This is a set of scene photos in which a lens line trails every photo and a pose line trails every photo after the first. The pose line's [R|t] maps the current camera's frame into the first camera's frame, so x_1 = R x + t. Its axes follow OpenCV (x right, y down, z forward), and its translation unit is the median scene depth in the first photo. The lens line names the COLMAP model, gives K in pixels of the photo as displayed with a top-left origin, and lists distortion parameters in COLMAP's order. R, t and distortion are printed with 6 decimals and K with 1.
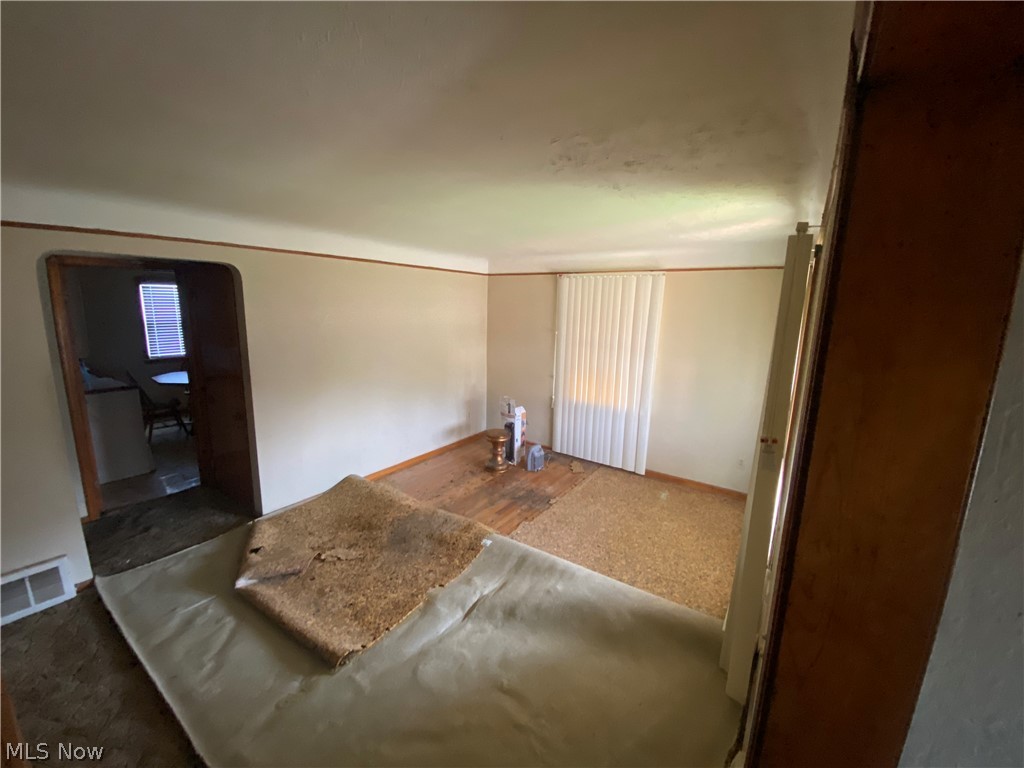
lens RADIAL K [[420.5, 0, 511.6], [0, 420.5, 380.7], [0, 0, 1]] dist [0.009622, -0.003428]
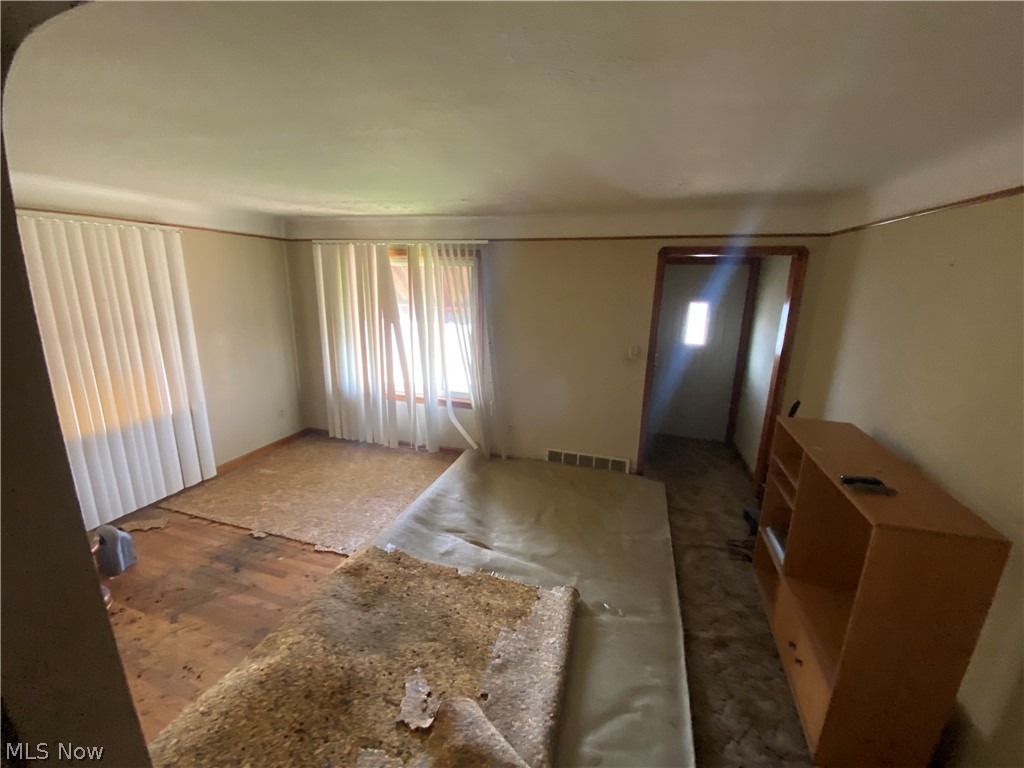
lens RADIAL K [[420.5, 0, 510.6], [0, 420.5, 381.6], [0, 0, 1]] dist [0.009622, -0.003428]
pose [[-0.309323, -0.251800, 0.917015, -0.725387], [0.151709, 0.938891, 0.308980, -0.151675], [-0.938778, 0.234694, -0.252220, 0.753503]]
